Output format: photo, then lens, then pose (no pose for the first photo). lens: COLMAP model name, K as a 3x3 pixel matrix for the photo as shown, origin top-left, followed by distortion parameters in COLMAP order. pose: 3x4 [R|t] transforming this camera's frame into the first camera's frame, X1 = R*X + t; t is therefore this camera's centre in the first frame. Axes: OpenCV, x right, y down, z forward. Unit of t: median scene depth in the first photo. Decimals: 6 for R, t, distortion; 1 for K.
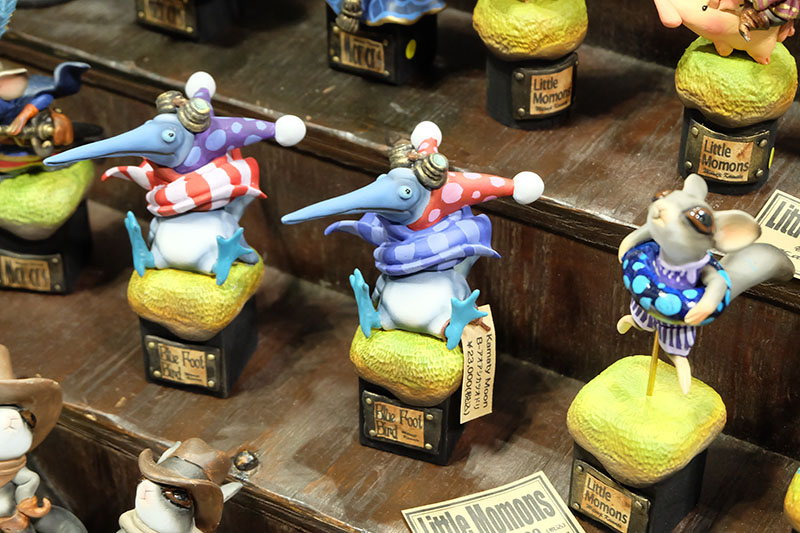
lens RADIAL K [[1553.3, 0, 403.4], [0, 1553.3, 265.2], [0, 0, 1]] dist [-0.021039, 0.000000]
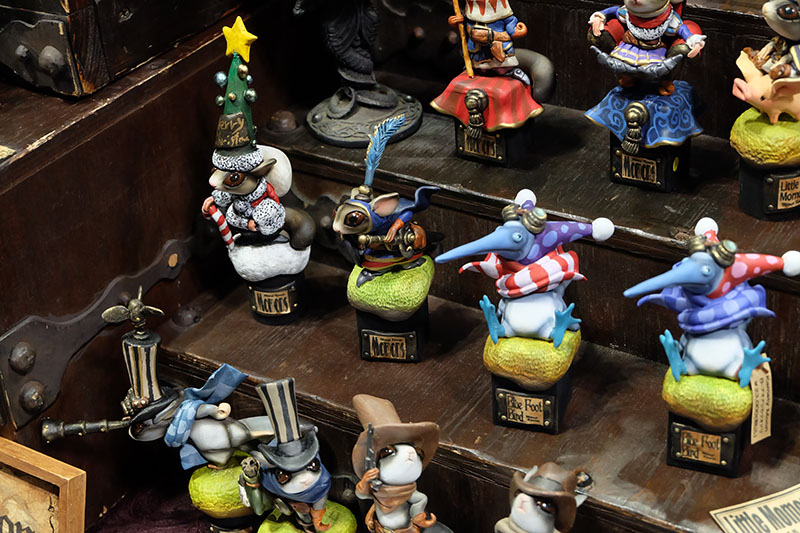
lens RADIAL K [[1344.9, 0, 397.1], [0, 1344.9, 266.3], [0, 0, 1]] dist [-0.050761, 0.000000]
pose [[0.996102, -0.044271, -0.076292, -0.159741], [0.039208, 0.997008, -0.066623, 0.014560], [0.079013, 0.063372, 0.994857, -0.156032]]
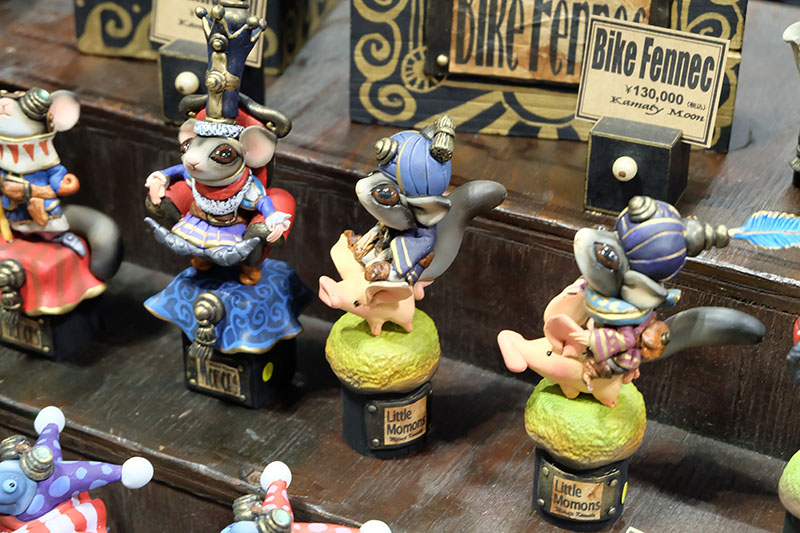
lens RADIAL K [[1553.3, 0, 401.2], [0, 1553.3, 269.9], [0, 0, 1]] dist [-0.021039, 0.000000]
pose [[0.999108, -0.011233, 0.040715, 0.054720], [0.015286, 0.994804, -0.100659, -0.111401], [-0.039372, 0.101192, 0.994088, 0.003442]]
